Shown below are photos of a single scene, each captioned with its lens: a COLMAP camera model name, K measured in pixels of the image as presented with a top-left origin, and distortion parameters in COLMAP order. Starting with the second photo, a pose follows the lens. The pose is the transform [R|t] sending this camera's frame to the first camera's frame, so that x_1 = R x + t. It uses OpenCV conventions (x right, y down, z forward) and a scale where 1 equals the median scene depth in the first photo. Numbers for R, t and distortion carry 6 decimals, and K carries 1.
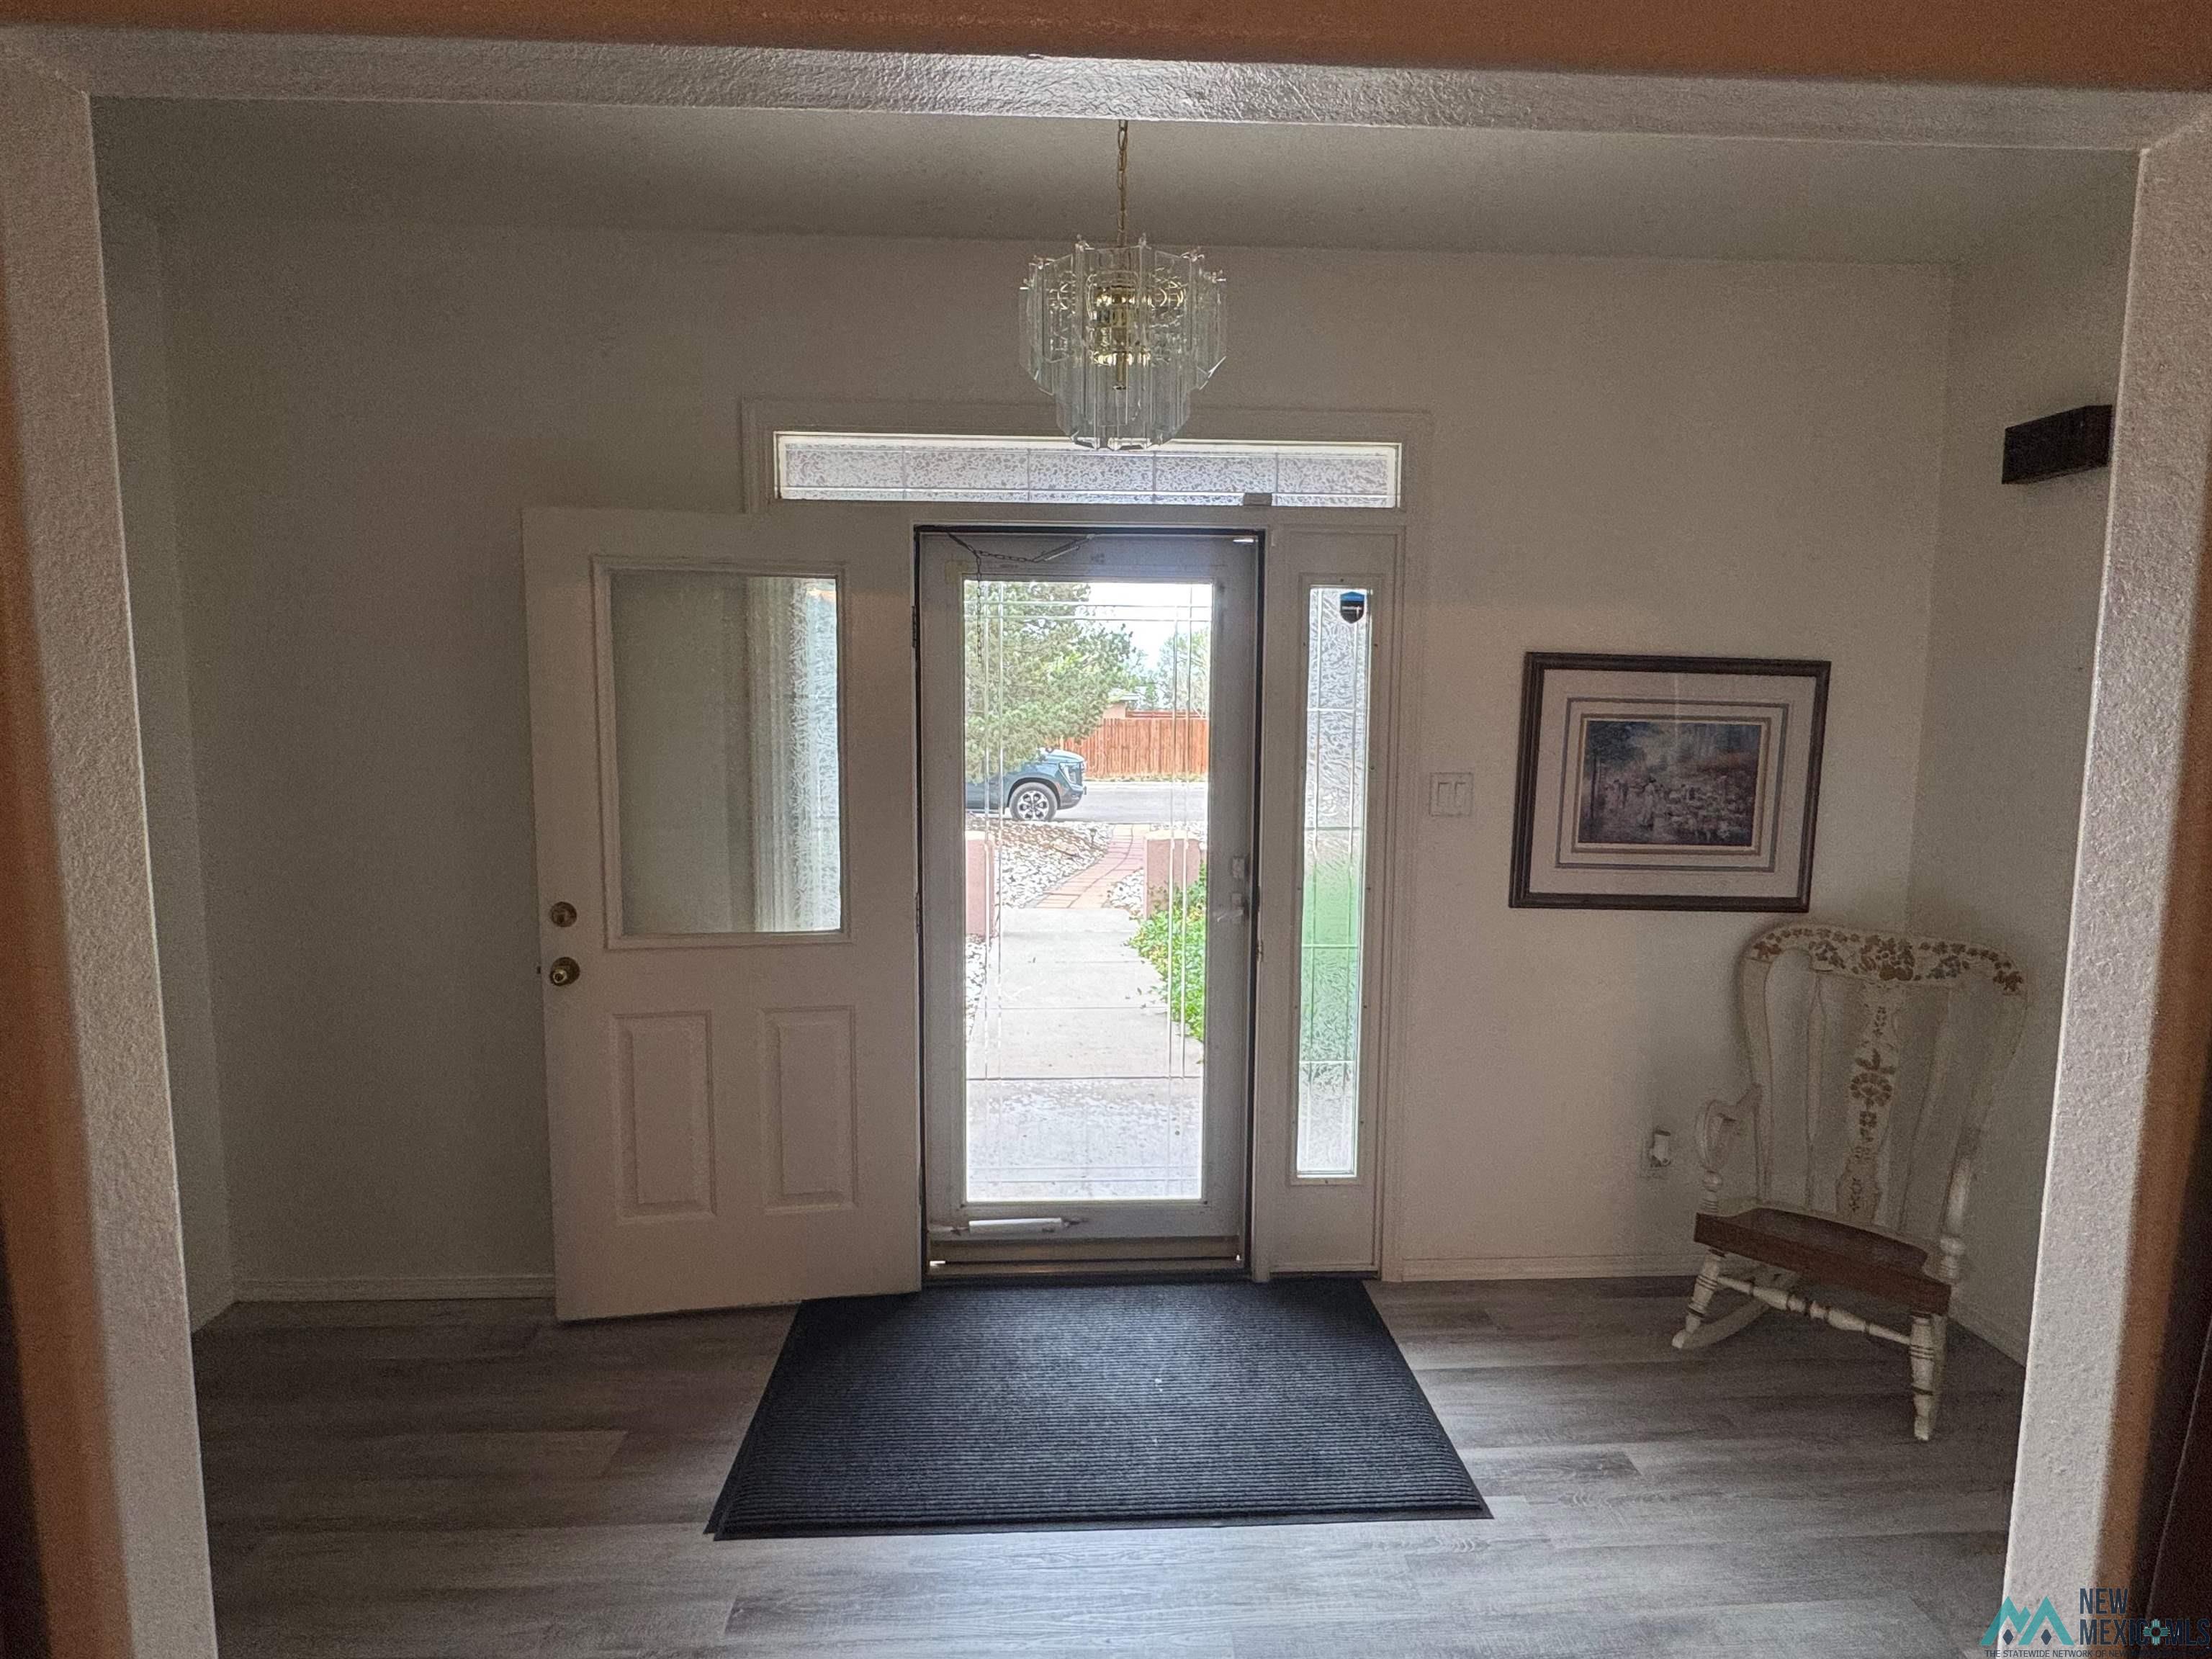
lens RADIAL K [[1161.9, 0, 1102.3], [0, 1161.9, 836.6], [0, 0, 1]] dist [0.001280, 0.001629]
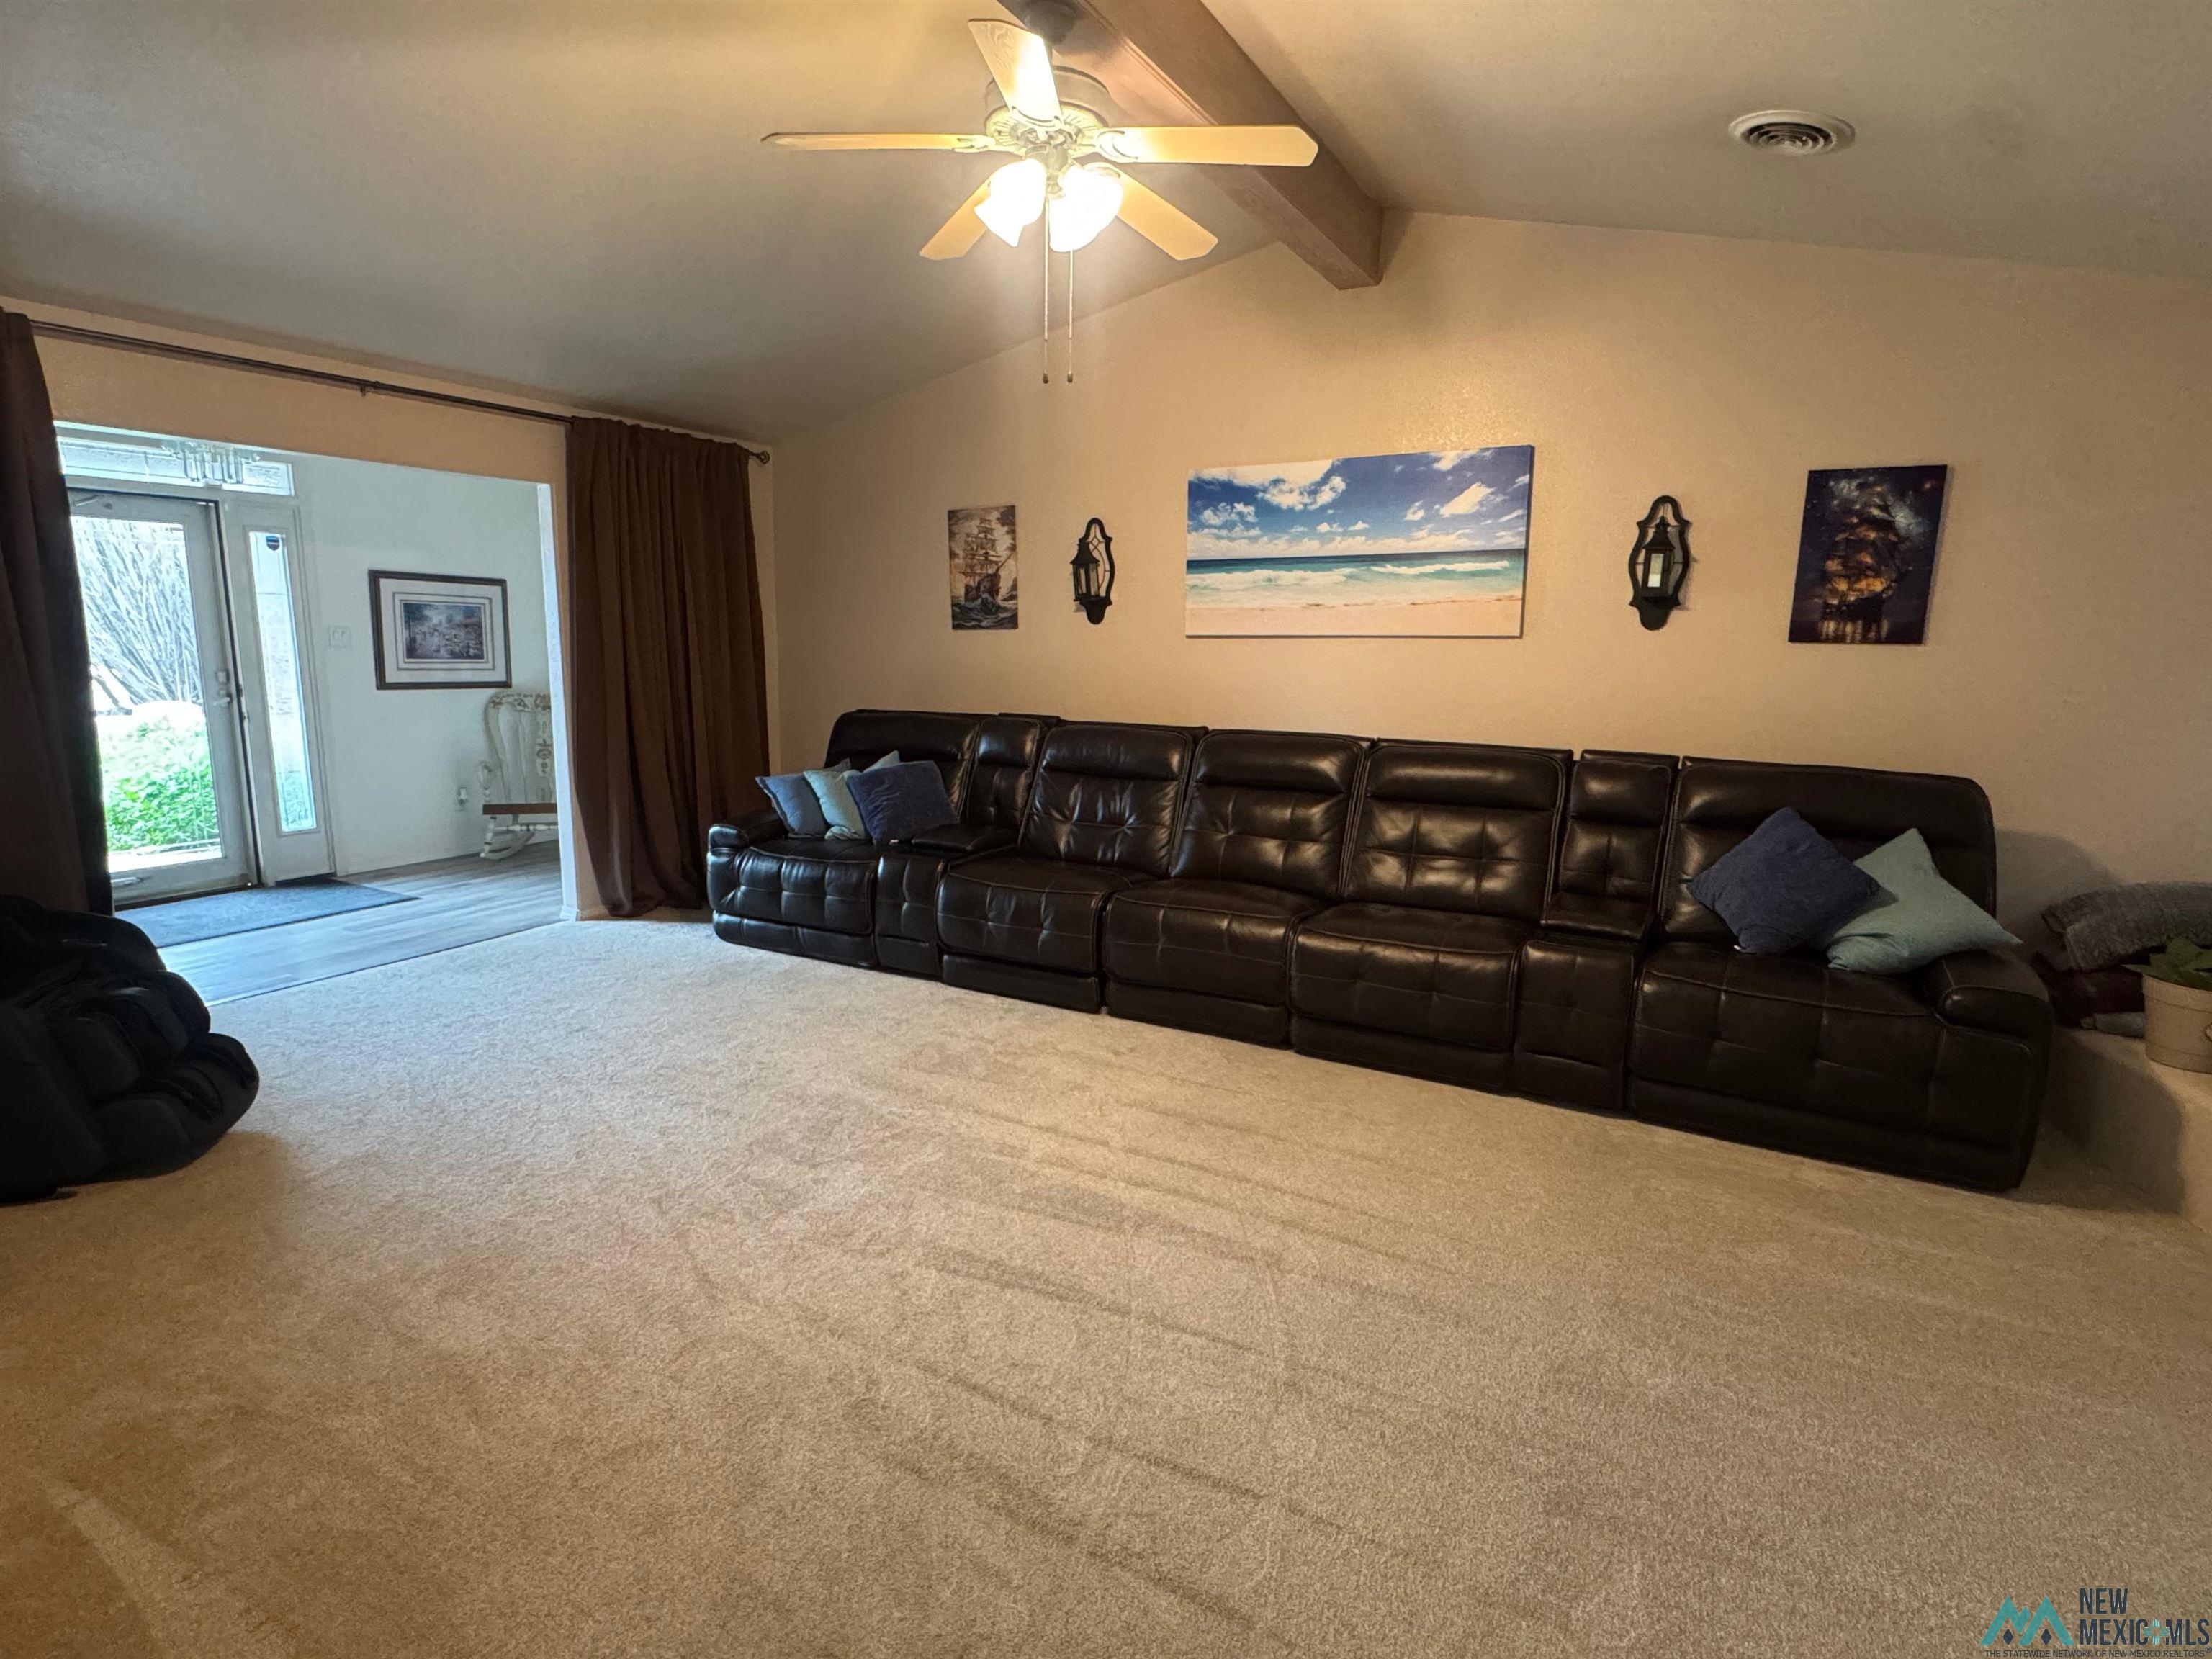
lens RADIAL K [[1161.9, 0, 1104.7], [0, 1161.9, 831.0], [0, 0, 1]] dist [0.001280, 0.001629]
pose [[0.541140, -0.141899, 0.828874, -0.742421], [0.076353, 0.989880, 0.119615, 0.165158], [-0.837459, -0.001441, 0.546498, -1.305142]]
